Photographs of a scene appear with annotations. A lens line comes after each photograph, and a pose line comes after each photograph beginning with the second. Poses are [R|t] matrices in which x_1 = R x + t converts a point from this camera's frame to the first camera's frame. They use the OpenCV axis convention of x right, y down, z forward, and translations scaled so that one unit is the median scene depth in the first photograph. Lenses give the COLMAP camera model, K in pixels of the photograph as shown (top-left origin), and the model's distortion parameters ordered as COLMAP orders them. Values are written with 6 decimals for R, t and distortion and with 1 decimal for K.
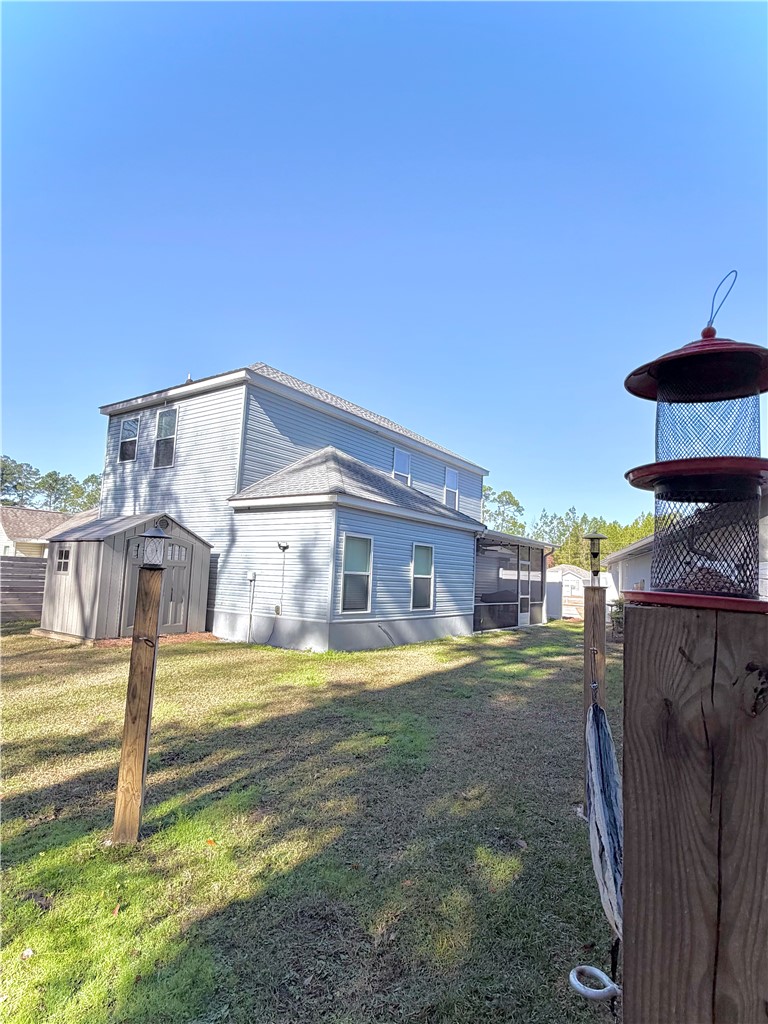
lens RADIAL K [[541.1, 0, 384.0], [0, 541.1, 512.0], [0, 0, 1]] dist [0.002309, 0.000322]
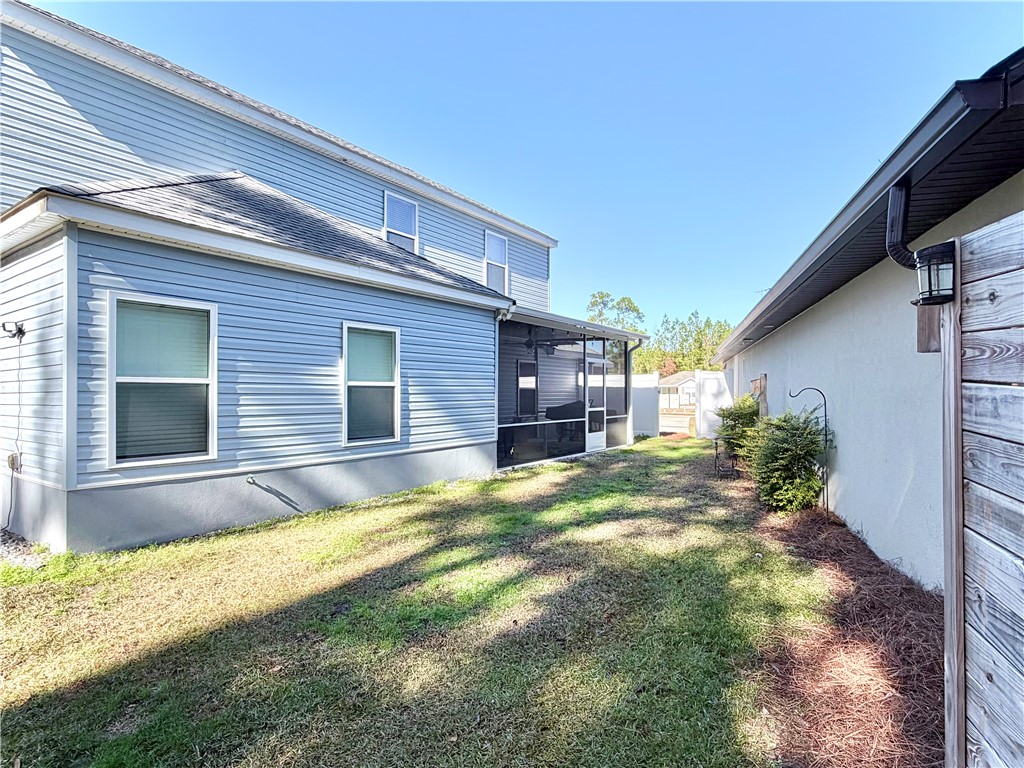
lens RADIAL K [[541.1, 0, 512.0], [0, 541.1, 384.0], [0, 0, 1]] dist [0.002309, 0.000322]
pose [[0.999047, -0.043640, 0.000409, 0.181477], [0.043367, 0.993743, 0.102929, 0.057083], [-0.004899, -0.102813, 0.994689, 0.372606]]
